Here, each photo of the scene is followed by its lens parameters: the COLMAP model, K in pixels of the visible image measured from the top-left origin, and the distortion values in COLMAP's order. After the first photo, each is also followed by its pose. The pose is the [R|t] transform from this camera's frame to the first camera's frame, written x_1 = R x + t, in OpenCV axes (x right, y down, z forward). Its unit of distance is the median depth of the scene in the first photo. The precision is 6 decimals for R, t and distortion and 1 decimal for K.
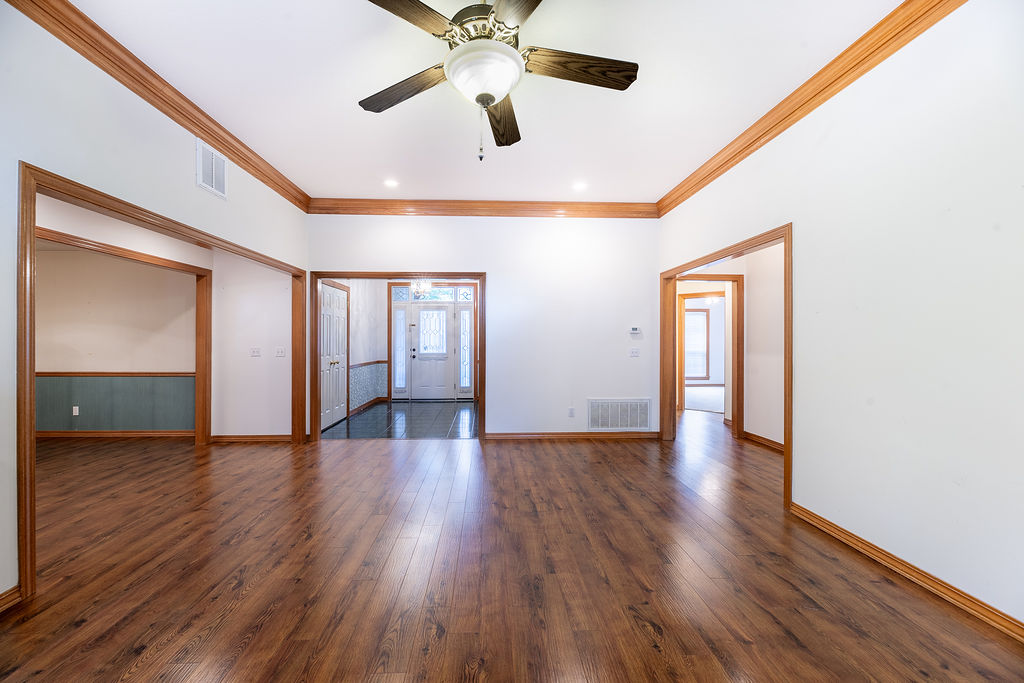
lens RADIAL K [[412.2, 0, 512.1], [0, 412.2, 344.8], [0, 0, 1]] dist [-0.001862, -0.000232]
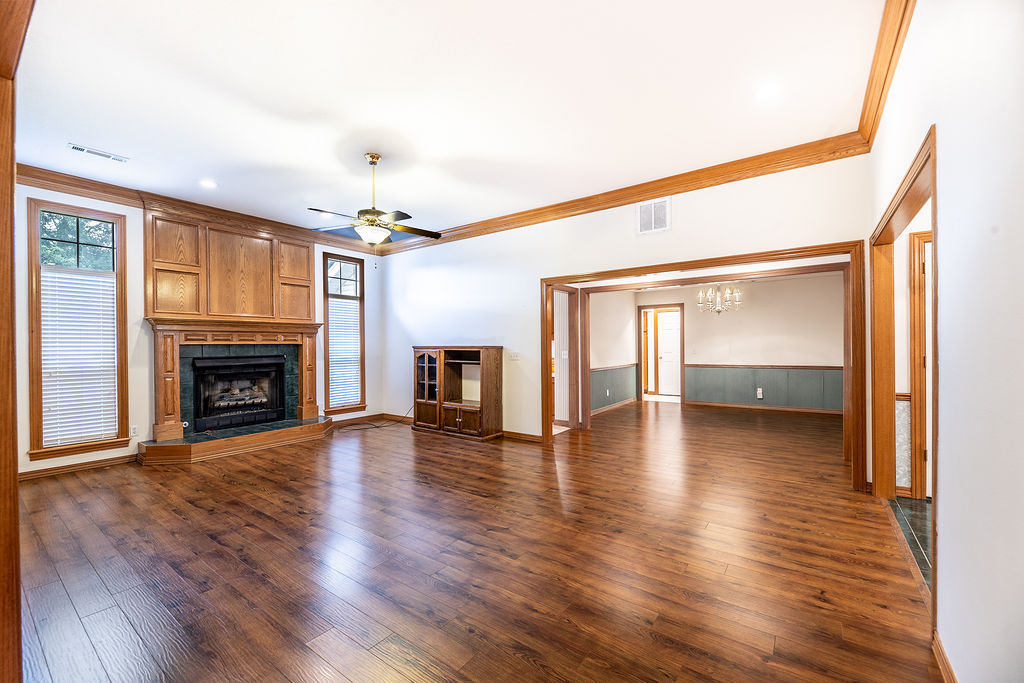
lens RADIAL K [[416.7, 0, 495.4], [0, 416.7, 341.1], [0, 0, 1]] dist [-0.000765, -0.000075]
pose [[-0.653199, -0.004899, -0.757170, 0.670909], [0.001355, 0.999970, -0.007638, -0.010774], [0.757185, -0.006015, -0.653173, 1.612204]]
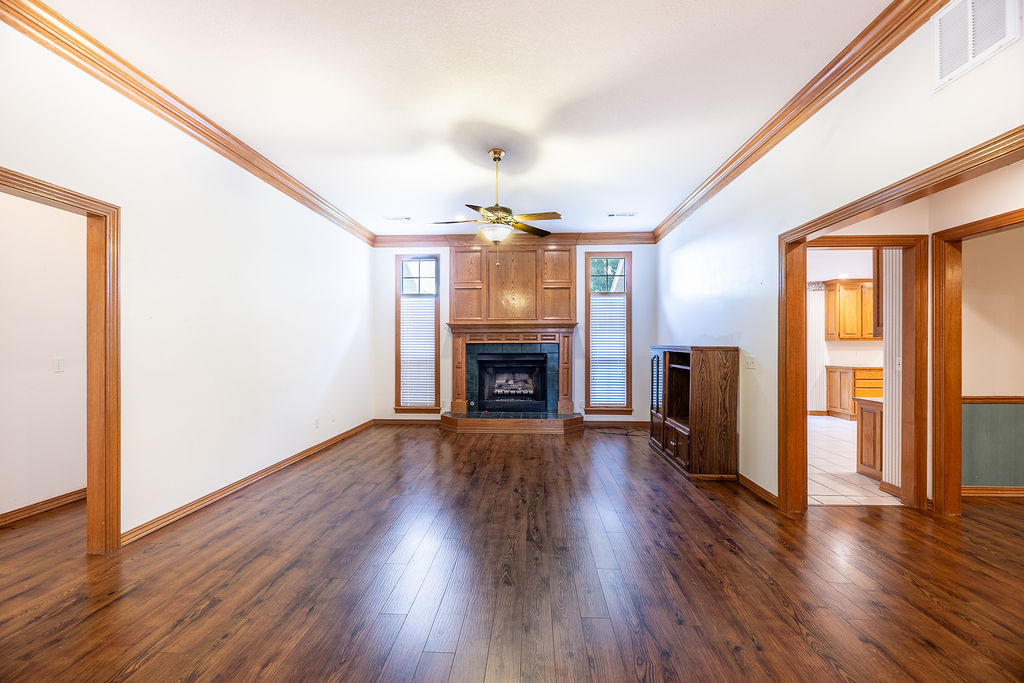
lens RADIAL K [[412.2, 0, 512.1], [0, 412.2, 344.8], [0, 0, 1]] dist [-0.001862, -0.000232]
pose [[-0.993618, -0.001822, 0.112780, -0.216277], [-0.001164, 0.999982, 0.005894, -0.016011], [-0.112789, 0.005725, -0.993602, 1.720592]]
